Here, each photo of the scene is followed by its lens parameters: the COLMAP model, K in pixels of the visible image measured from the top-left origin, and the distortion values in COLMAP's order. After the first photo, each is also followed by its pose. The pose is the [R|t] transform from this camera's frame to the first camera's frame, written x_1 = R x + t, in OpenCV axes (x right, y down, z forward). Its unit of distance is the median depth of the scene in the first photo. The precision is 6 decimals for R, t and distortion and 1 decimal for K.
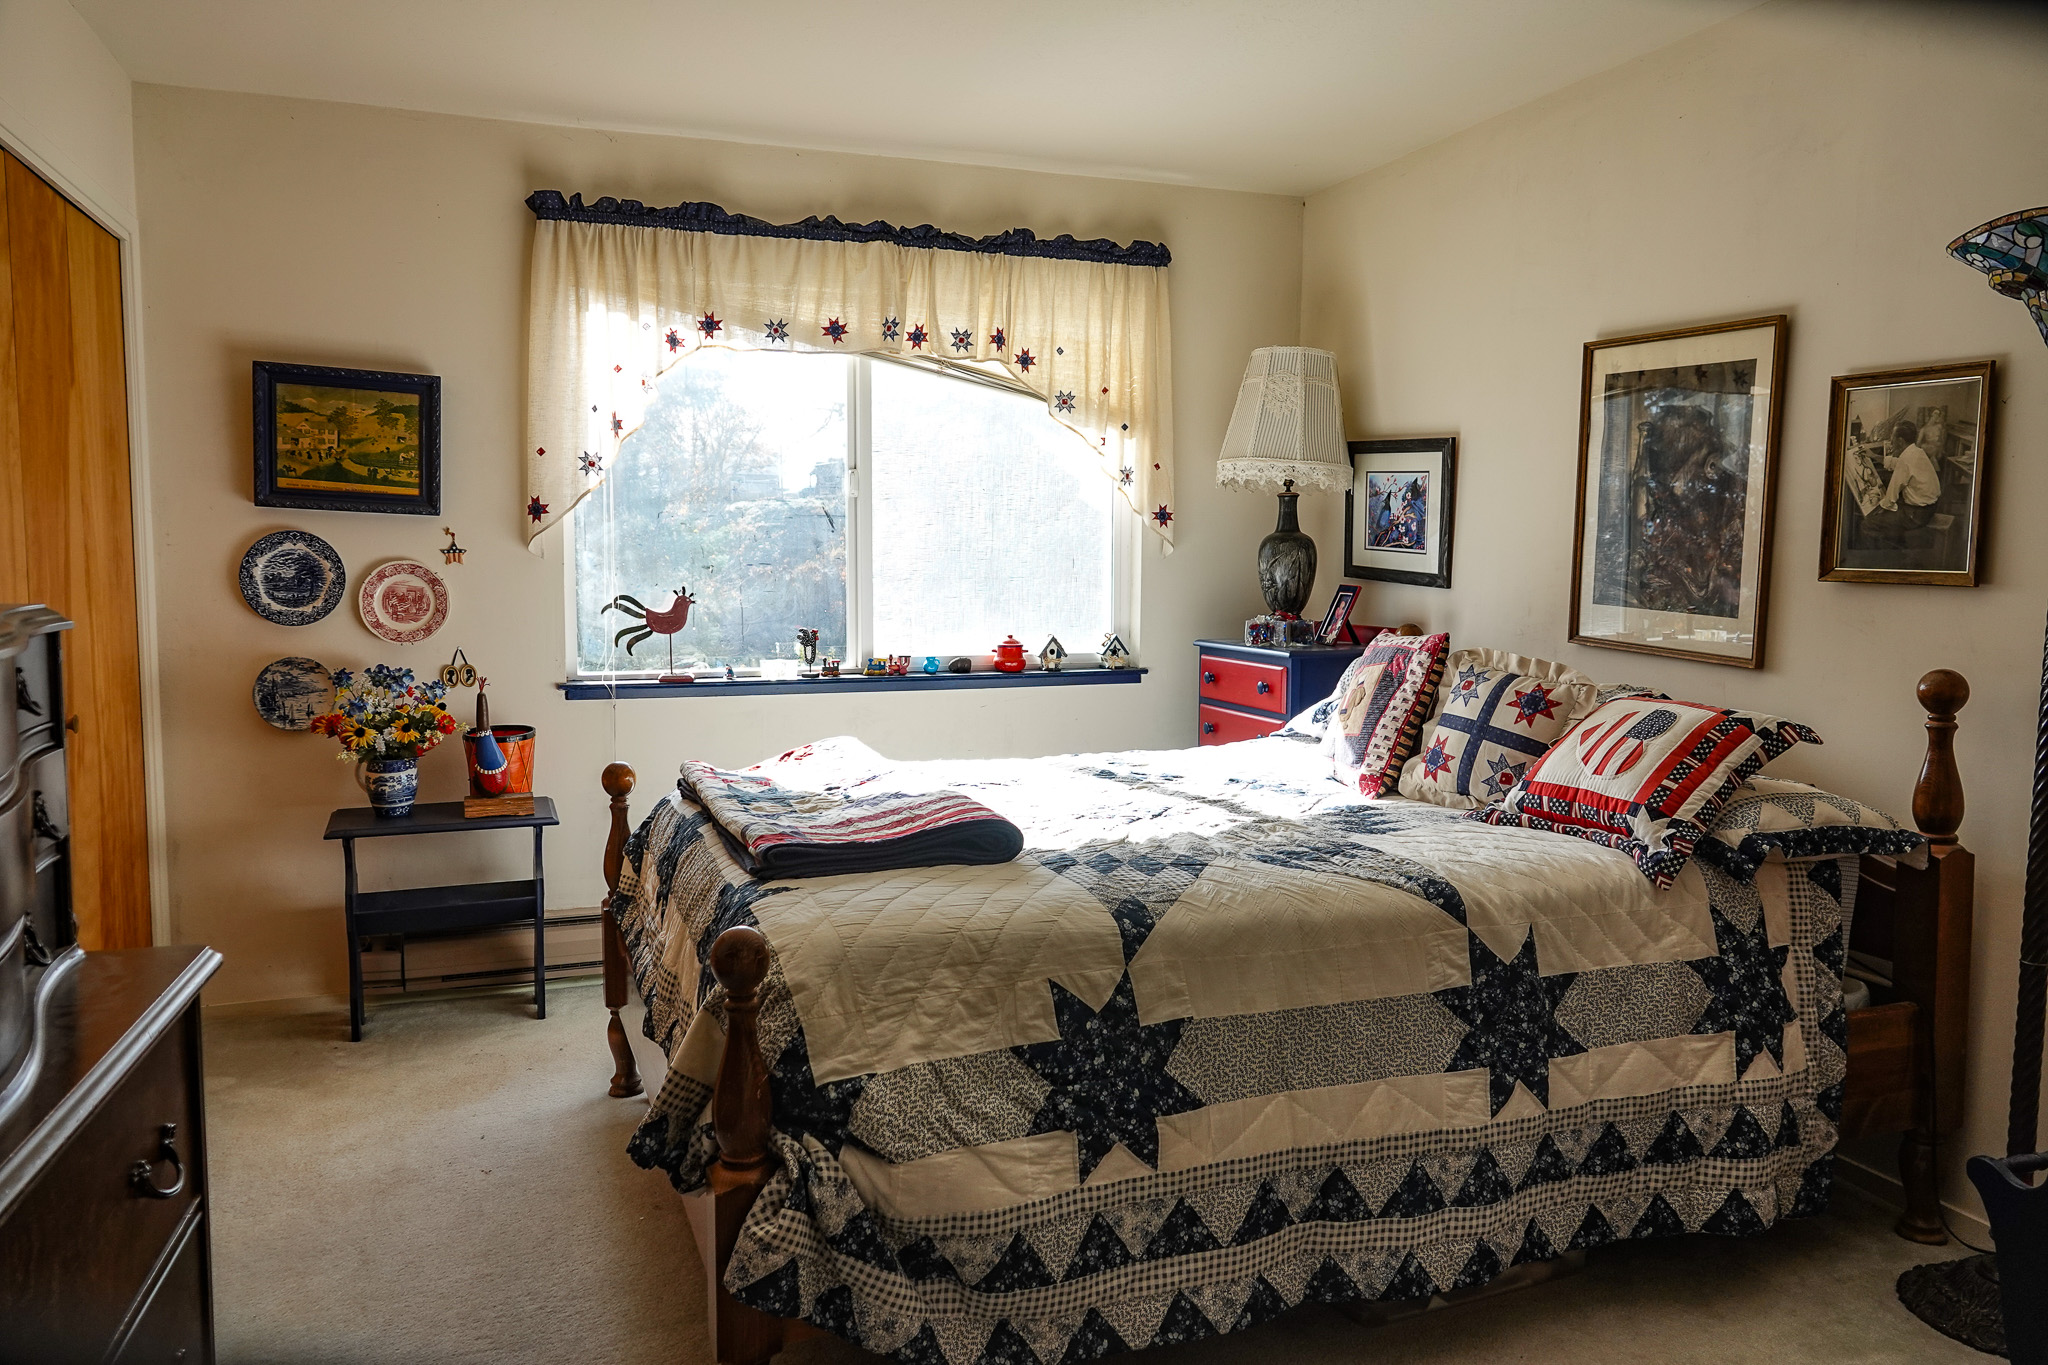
lens RADIAL K [[1439.5, 0, 1024.0], [0, 1439.5, 682.5], [0, 0, 1]] dist [0.006495, 0.002803]
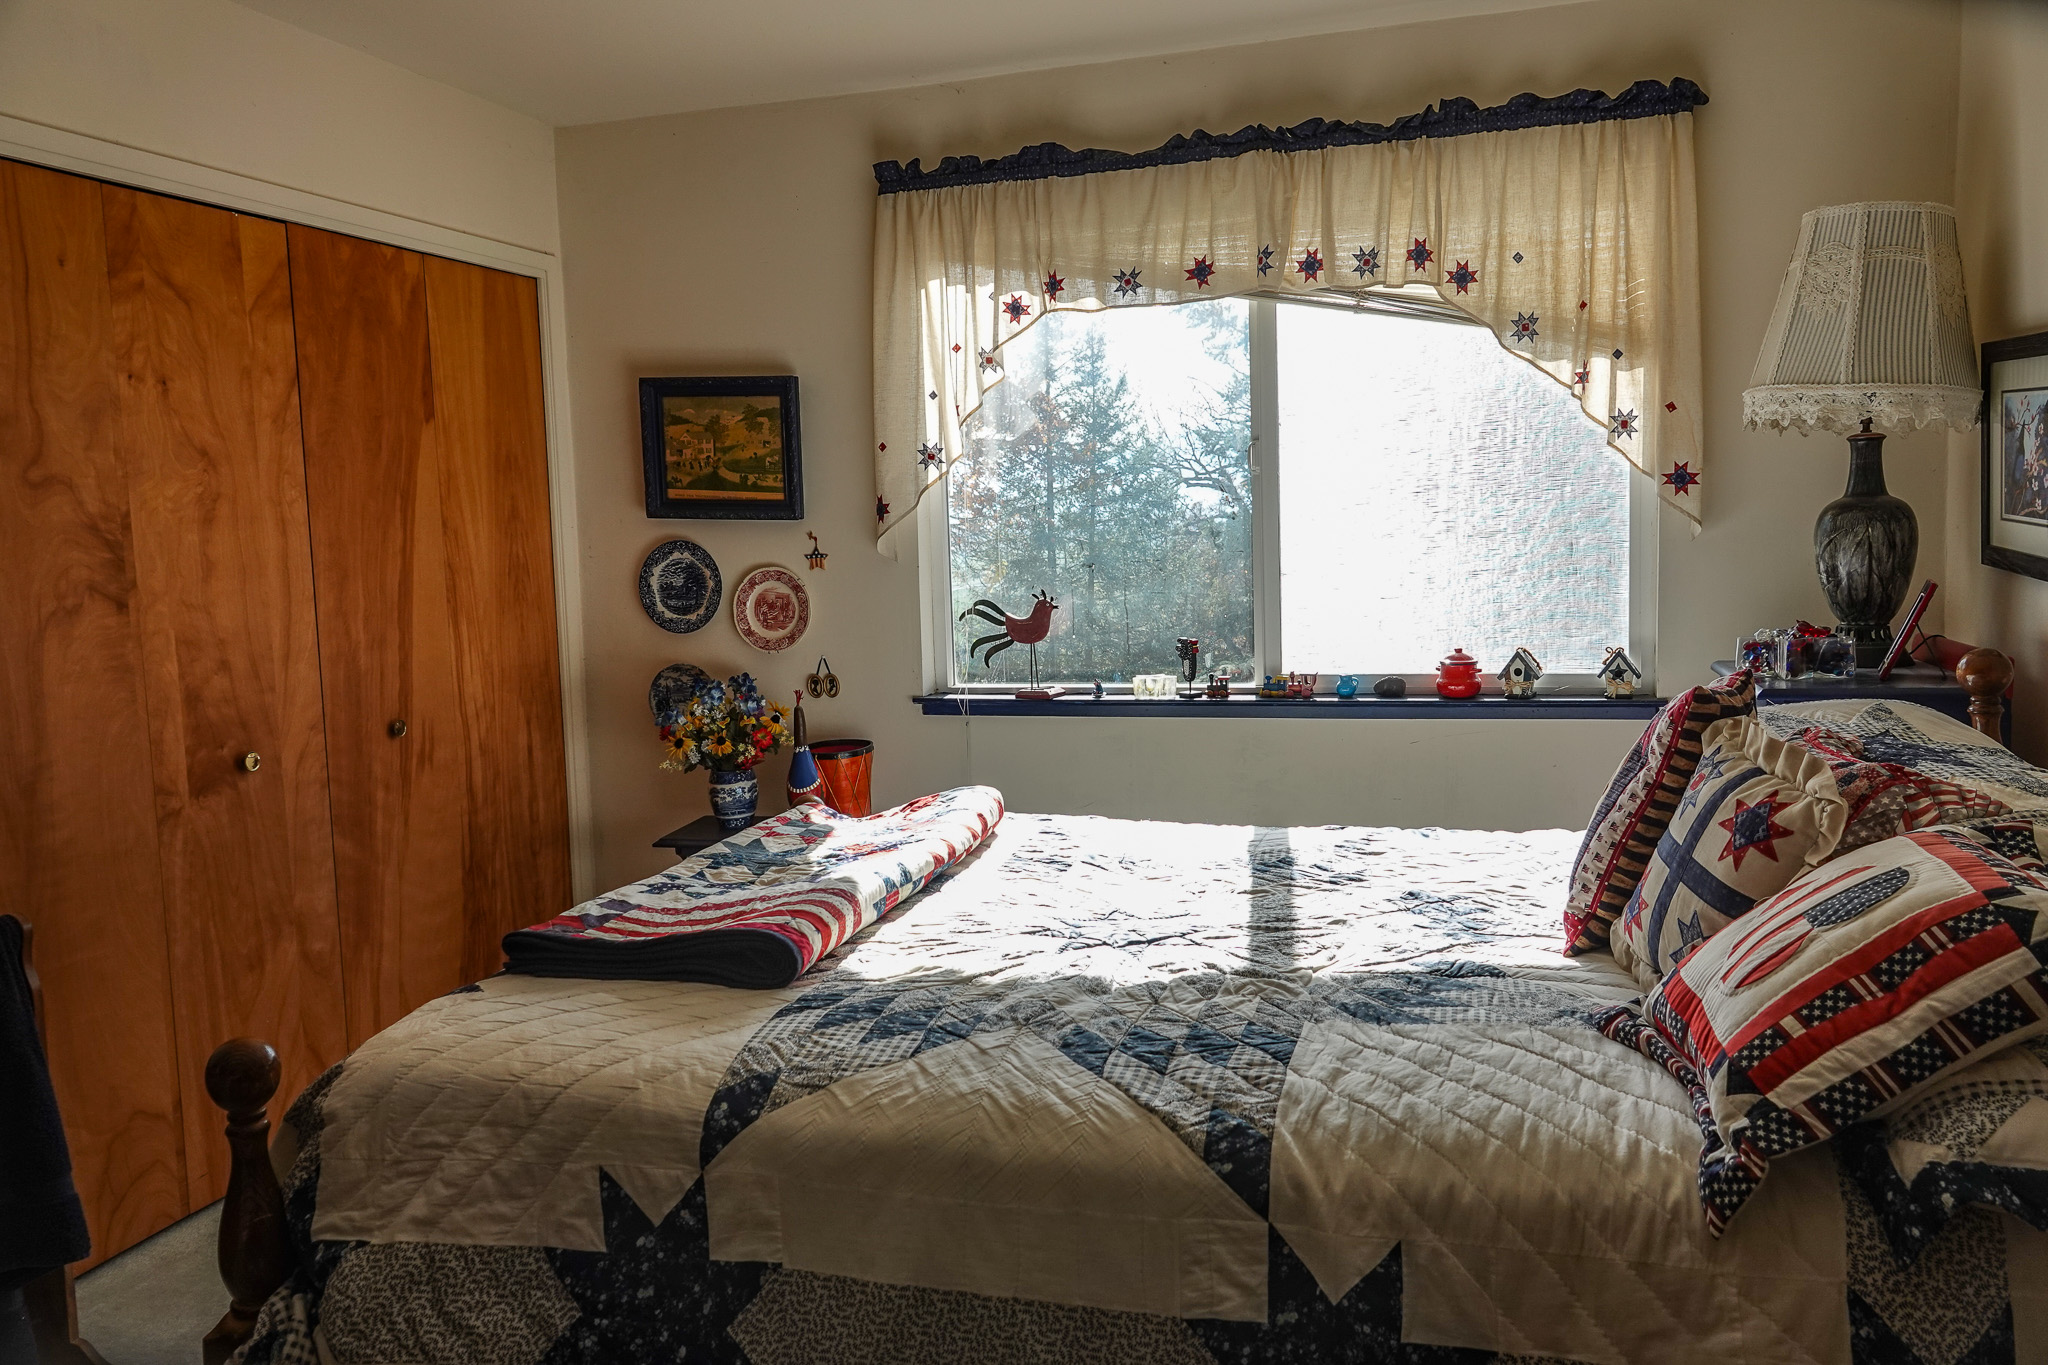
lens RADIAL K [[1561.6, 0, 1024.0], [0, 1561.6, 682.5], [0, 0, 1]] dist [0.008040, 0.001956]
pose [[0.800221, 0.030624, -0.598922, 0.351878], [-0.020559, 0.999509, 0.023638, -0.035434], [0.599352, -0.006602, 0.800458, 0.257056]]
